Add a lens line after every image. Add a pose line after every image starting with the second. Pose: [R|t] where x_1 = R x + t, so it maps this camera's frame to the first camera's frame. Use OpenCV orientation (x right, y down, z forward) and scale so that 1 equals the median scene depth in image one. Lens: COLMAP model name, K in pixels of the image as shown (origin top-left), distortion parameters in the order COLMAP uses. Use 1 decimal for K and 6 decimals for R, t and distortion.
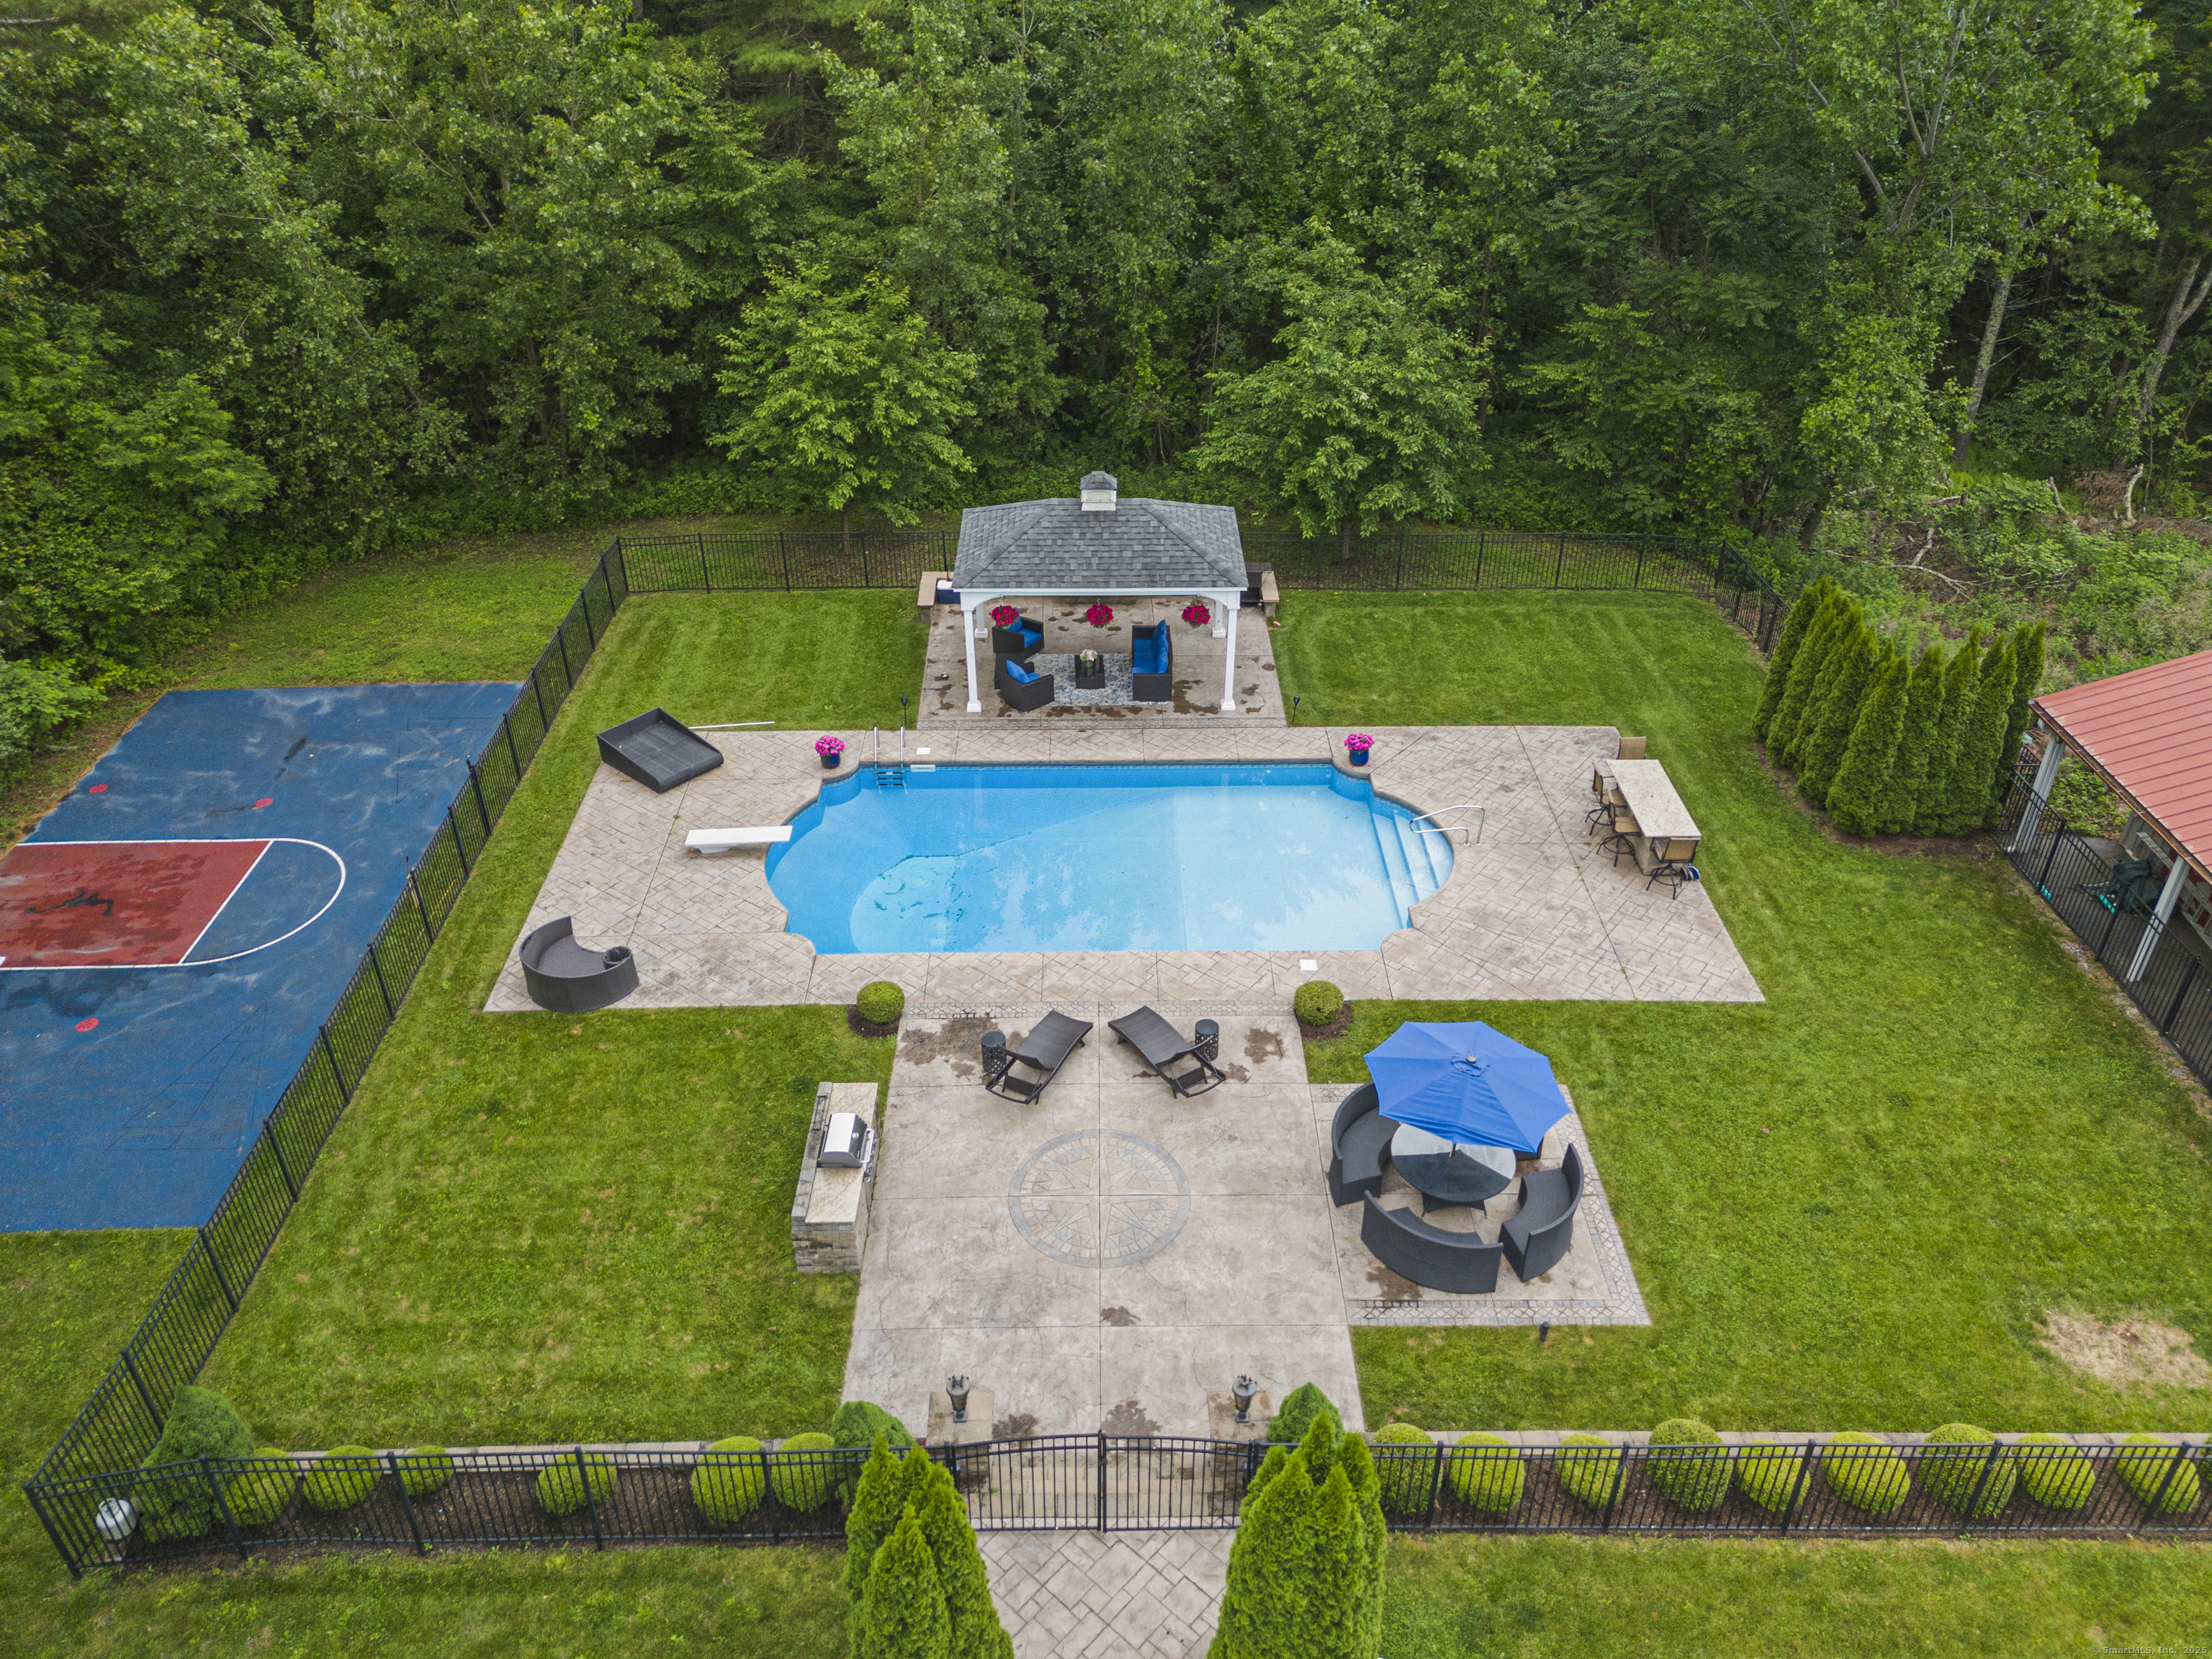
lens RADIAL K [[1661.2, 0, 1096.7], [0, 1661.2, 822.5], [0, 0, 1]] dist [0.091131, -0.098701]
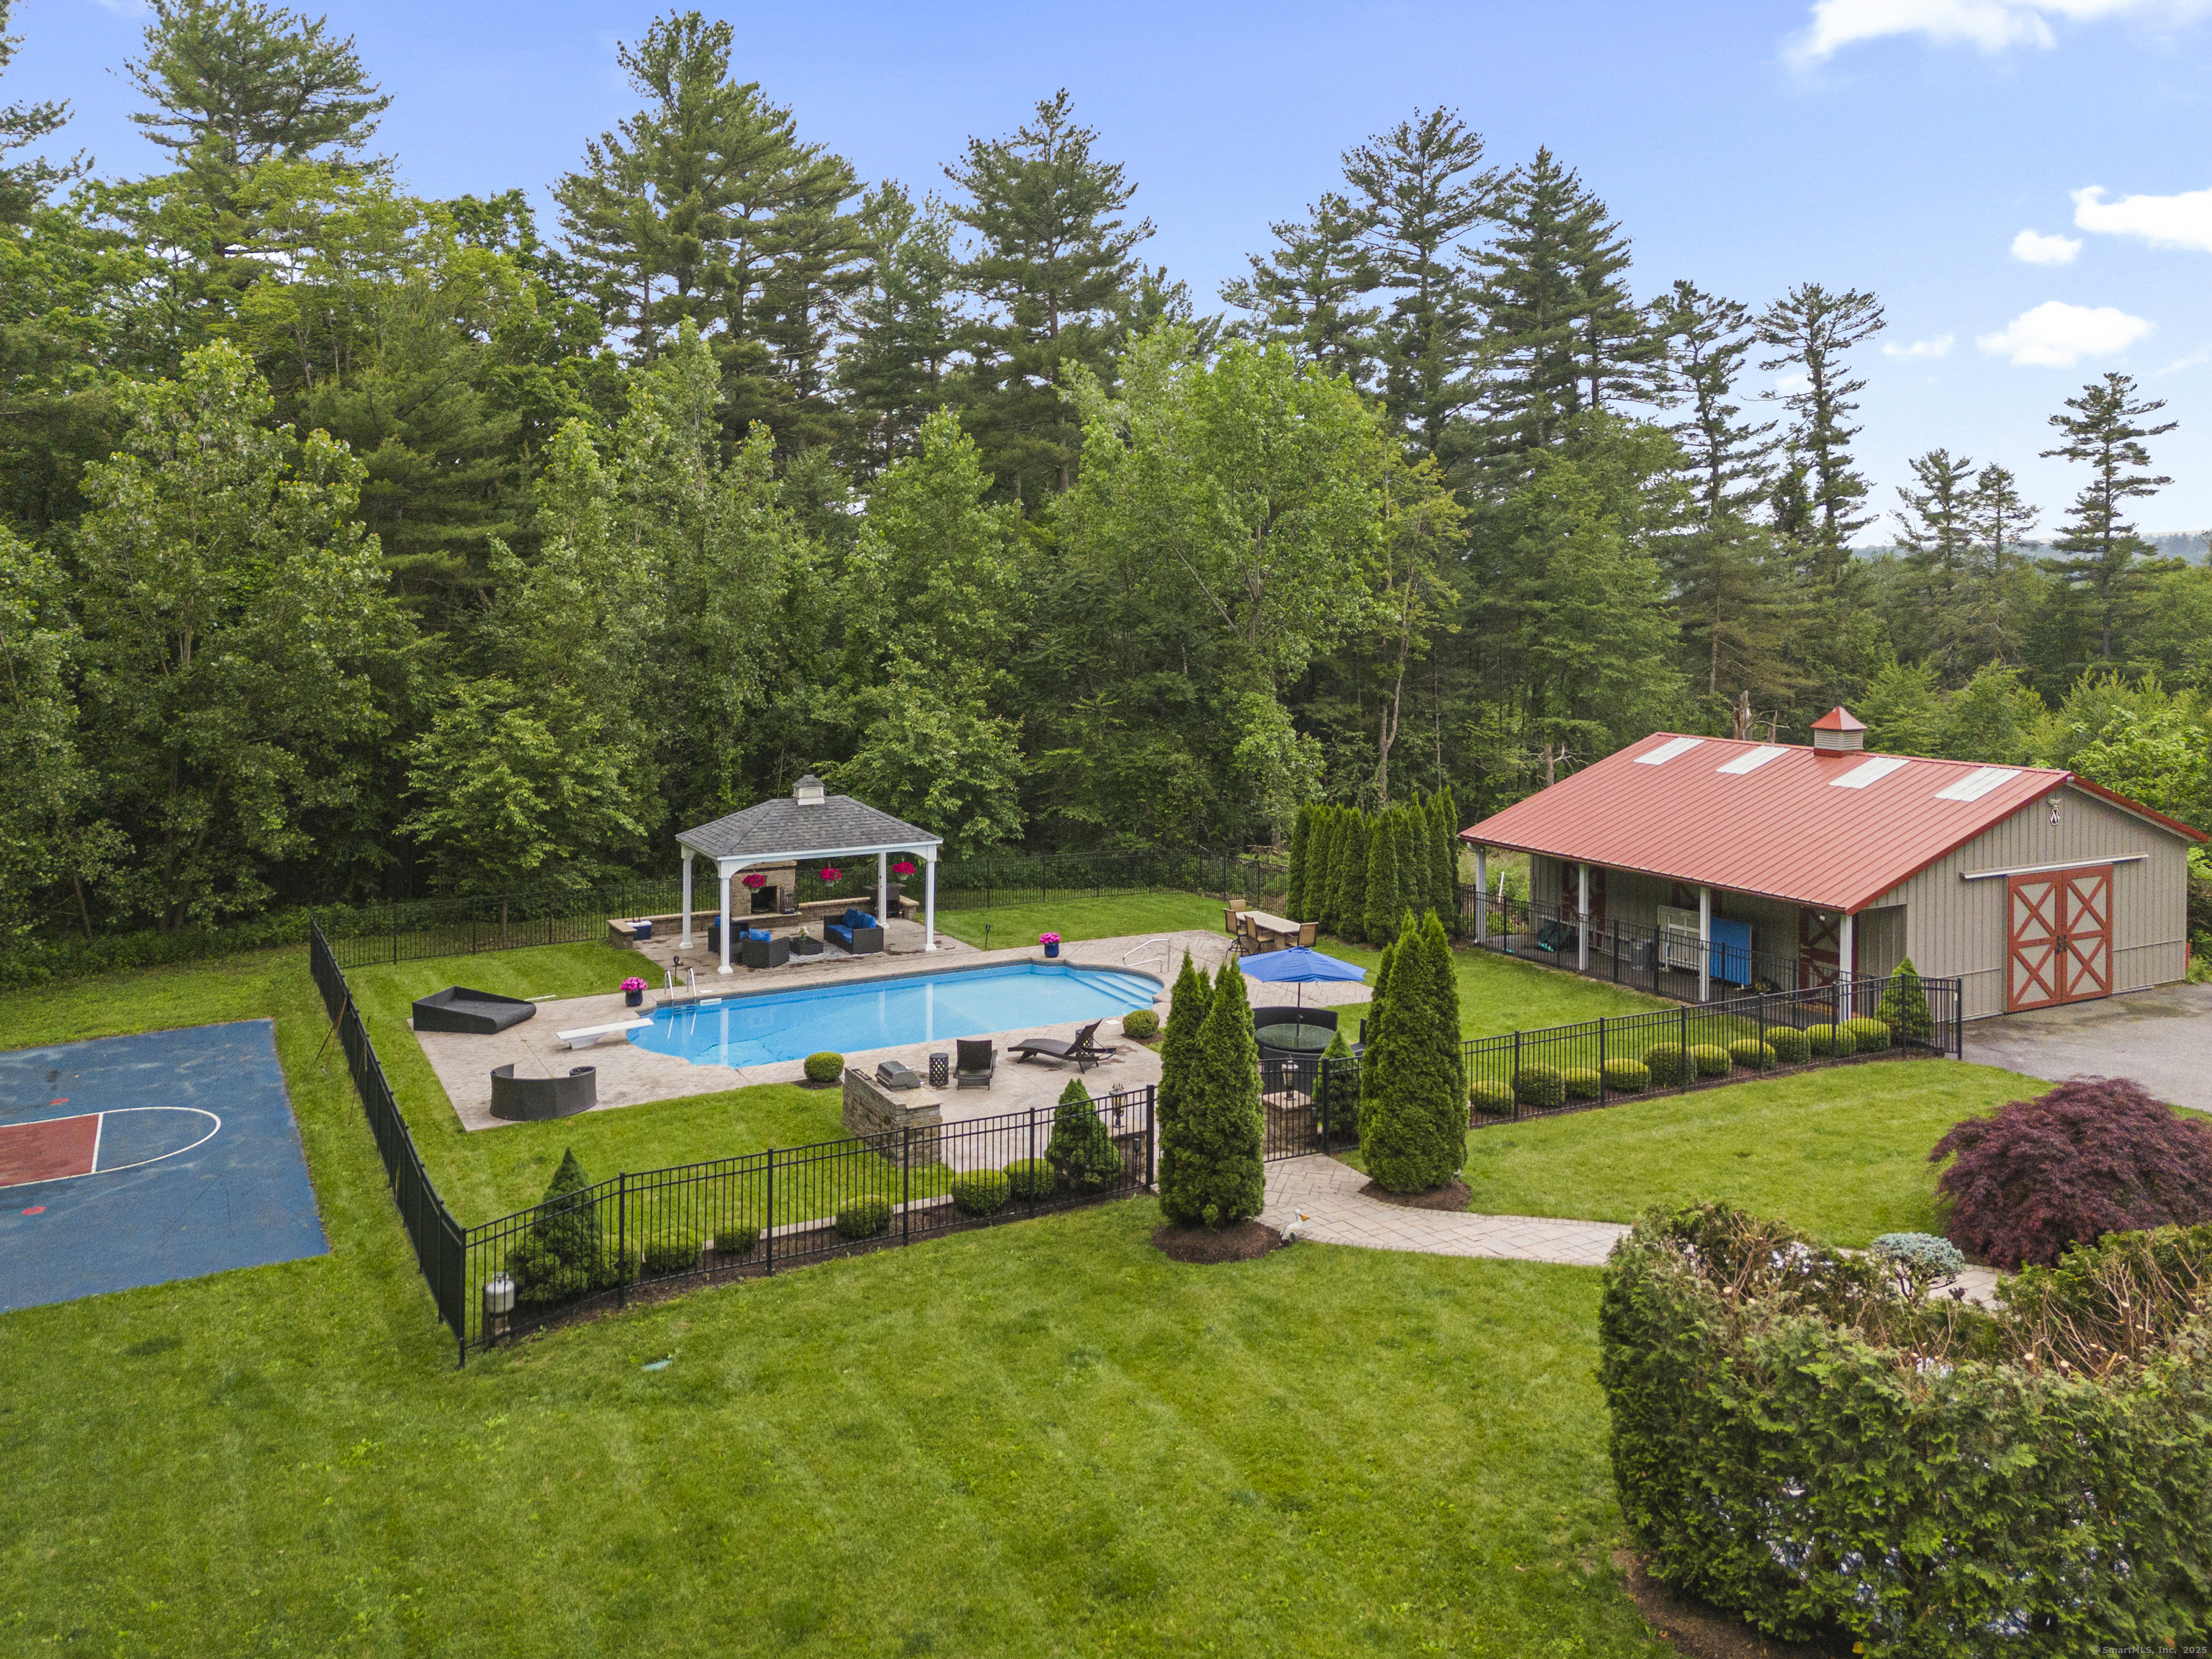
lens RADIAL K [[1661.2, 0, 1096.7], [0, 1661.2, 822.5], [0, 0, 1]] dist [0.091131, -0.098701]
pose [[0.888520, -0.068014, 0.453769, -0.398032], [0.255903, 0.894315, -0.367034, 0.361108], [-0.380849, 0.442238, 0.812022, -0.106440]]
